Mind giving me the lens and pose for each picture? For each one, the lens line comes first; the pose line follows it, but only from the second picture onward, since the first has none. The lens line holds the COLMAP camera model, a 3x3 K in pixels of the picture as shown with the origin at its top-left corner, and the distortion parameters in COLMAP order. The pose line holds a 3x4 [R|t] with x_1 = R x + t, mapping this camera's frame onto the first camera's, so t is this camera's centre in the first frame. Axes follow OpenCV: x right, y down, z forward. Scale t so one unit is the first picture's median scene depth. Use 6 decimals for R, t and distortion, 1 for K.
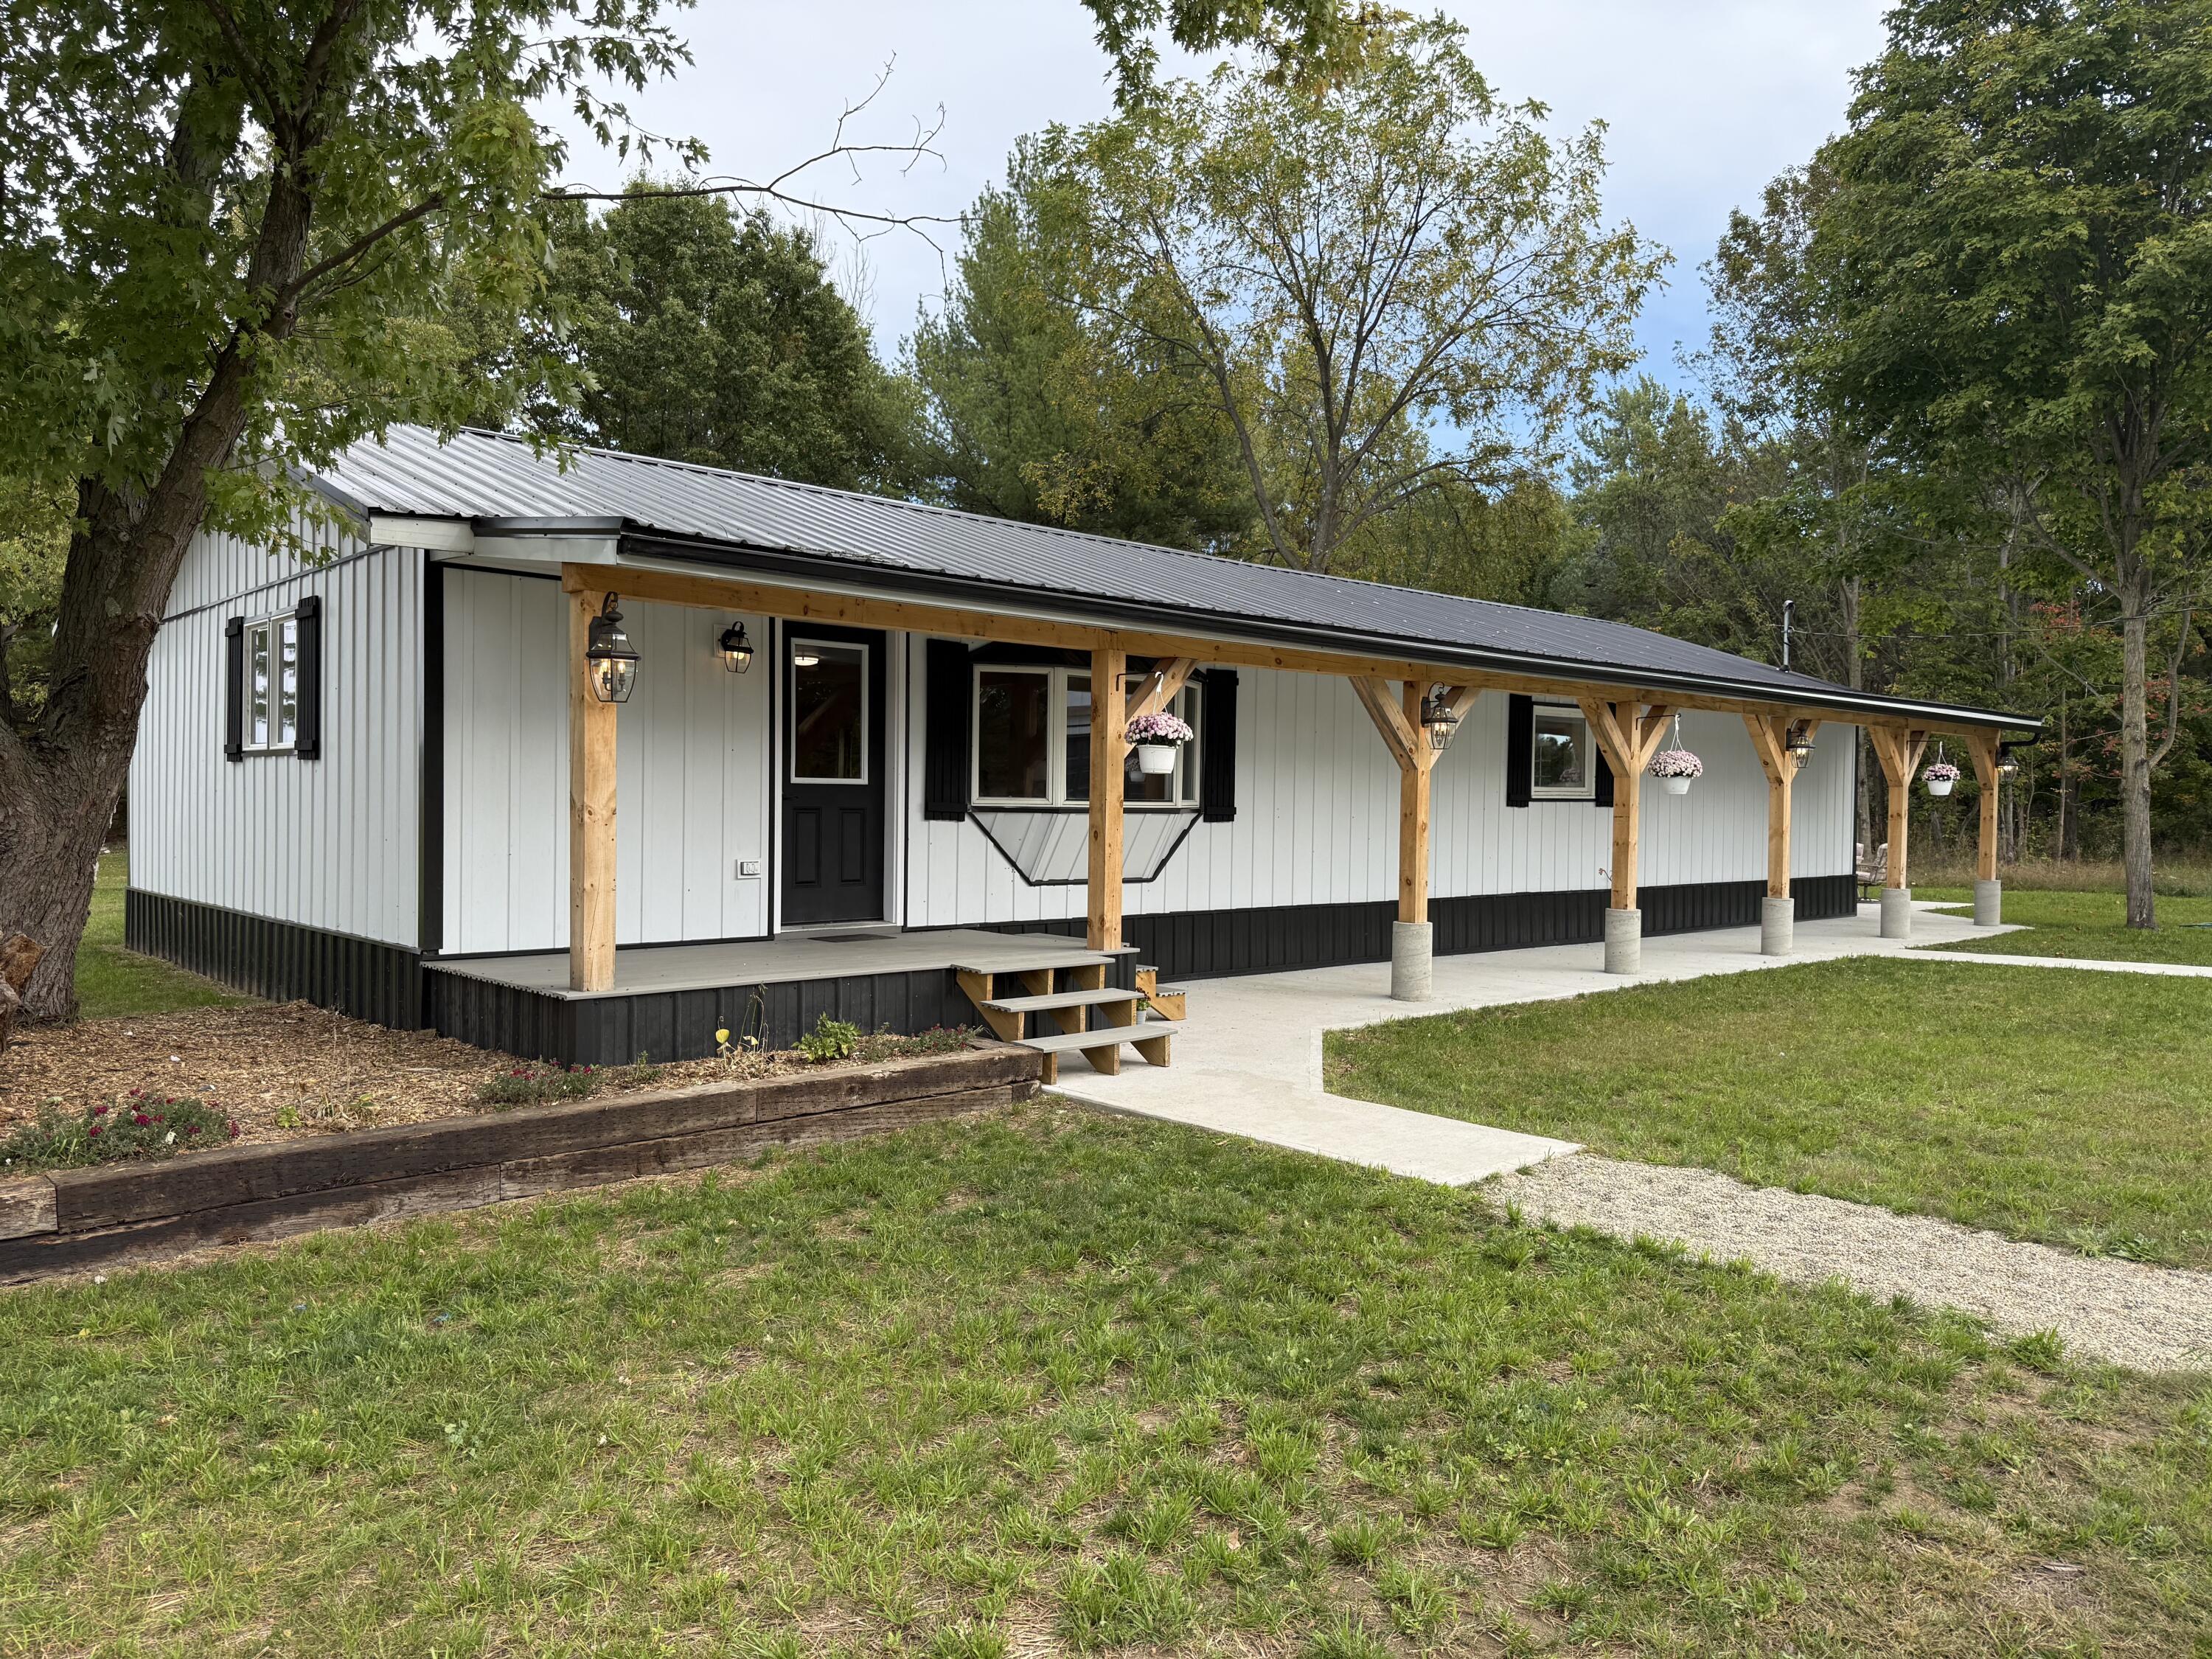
lens RADIAL K [[1593.3, 0, 1077.1], [0, 1593.3, 816.7], [0, 0, 1]] dist [0.070444, -0.096667]
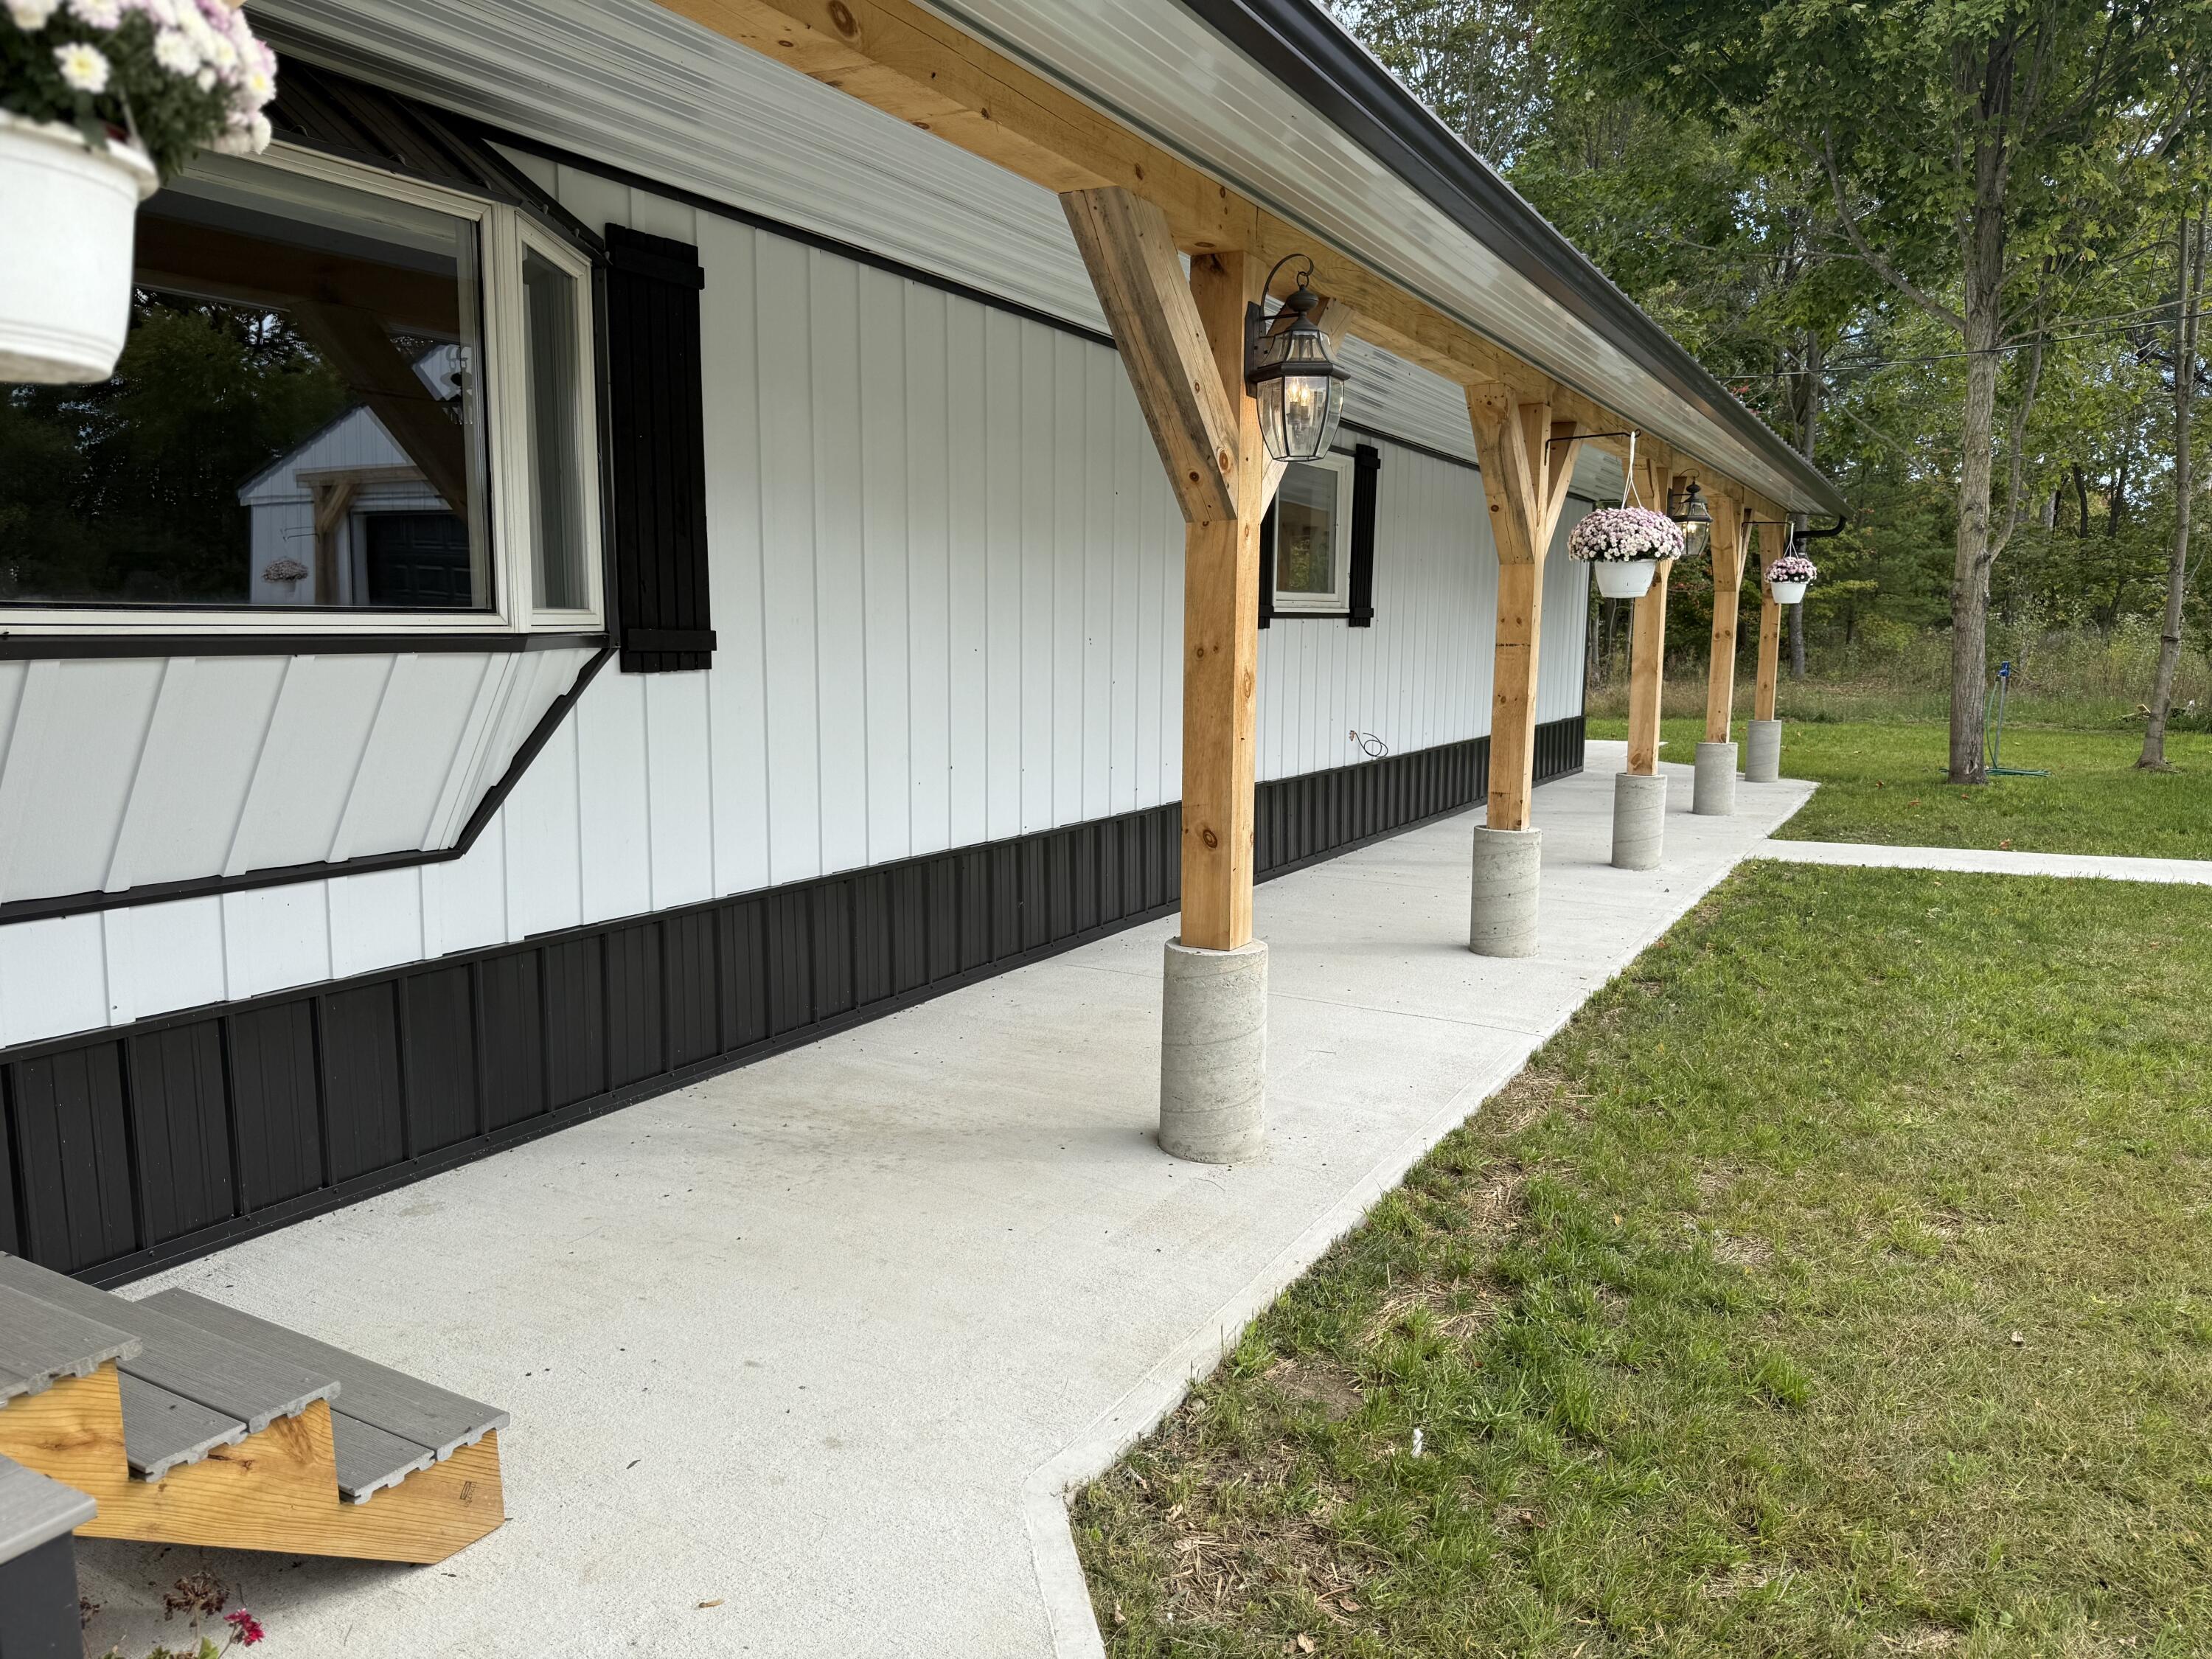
lens RADIAL K [[1520.6, 0, 1108.3], [0, 1520.6, 836.1], [0, 0, 1]] dist [0.117851, -0.186801]
pose [[0.948032, -0.049766, 0.314259, 0.073297], [0.009636, 0.991730, 0.127982, -0.003391], [-0.318029, -0.118303, 0.940671, 0.641552]]
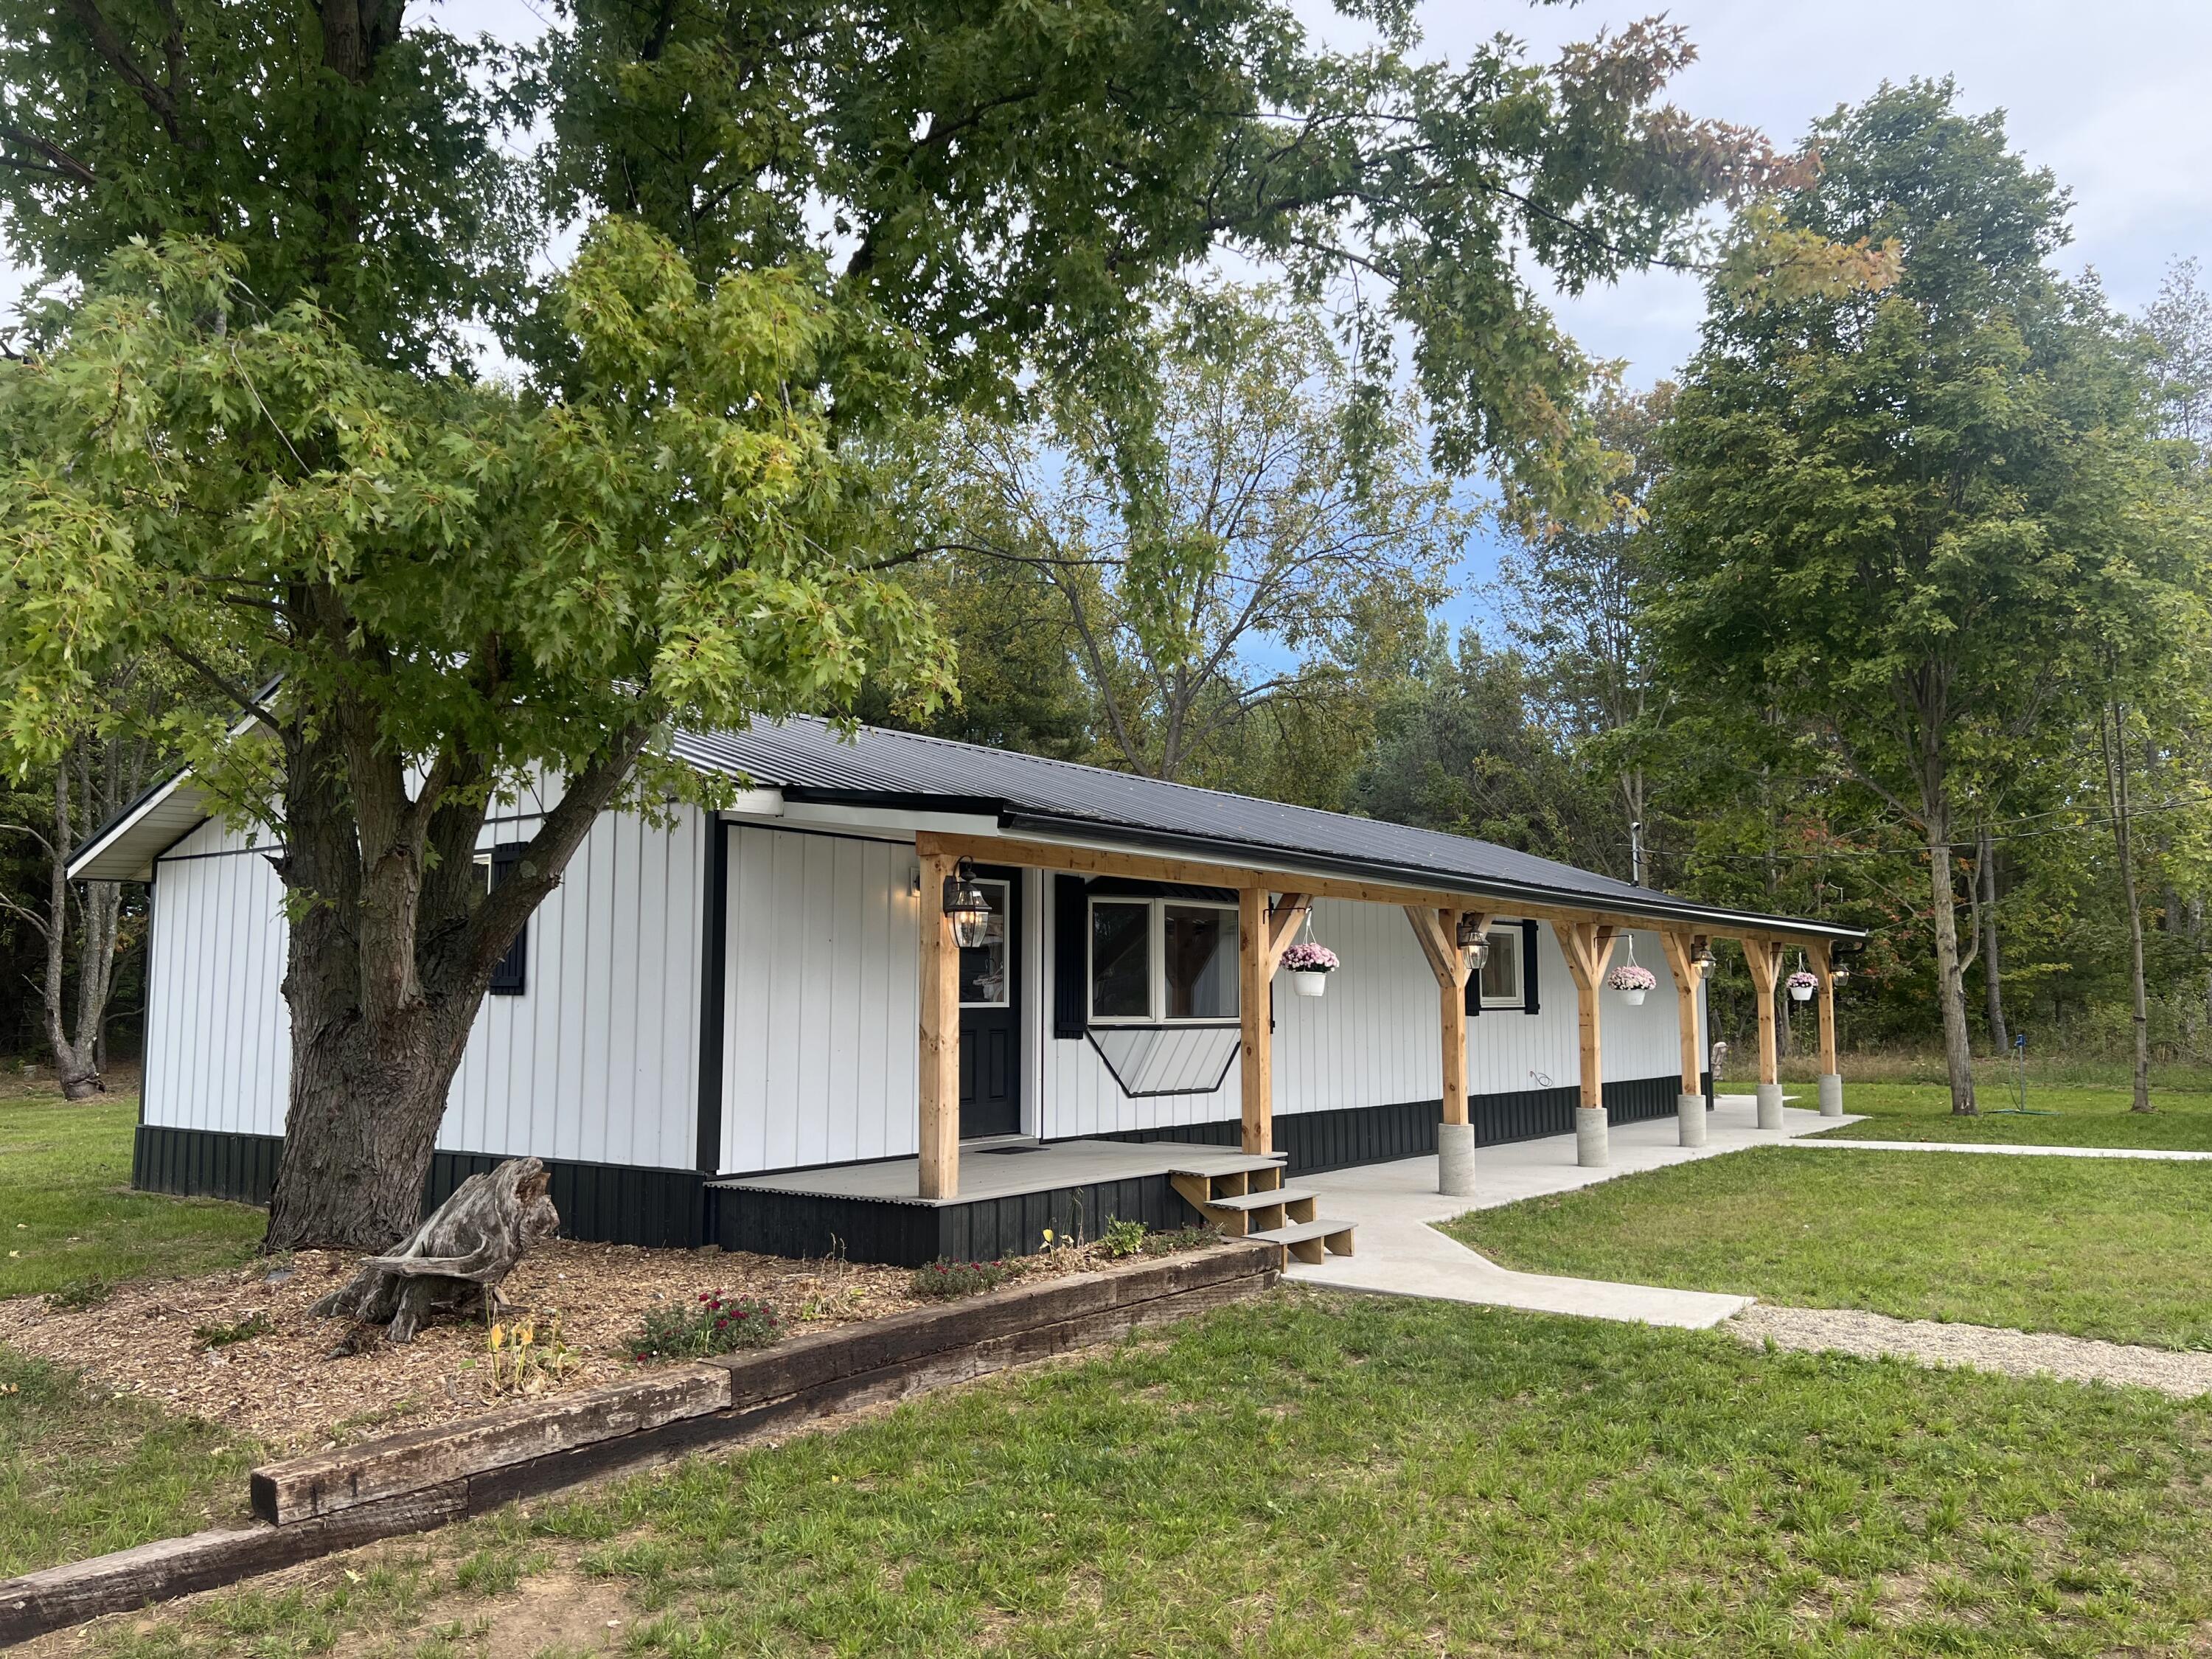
lens RADIAL K [[1697.7, 0, 1091.4], [0, 1697.7, 832.3], [0, 0, 1]] dist [0.070297, -0.071132]
pose [[0.982771, 0.003551, 0.184793, -0.249750], [0.016857, 0.993926, -0.108748, -0.010365], [-0.184057, 0.109990, 0.976742, -0.141498]]
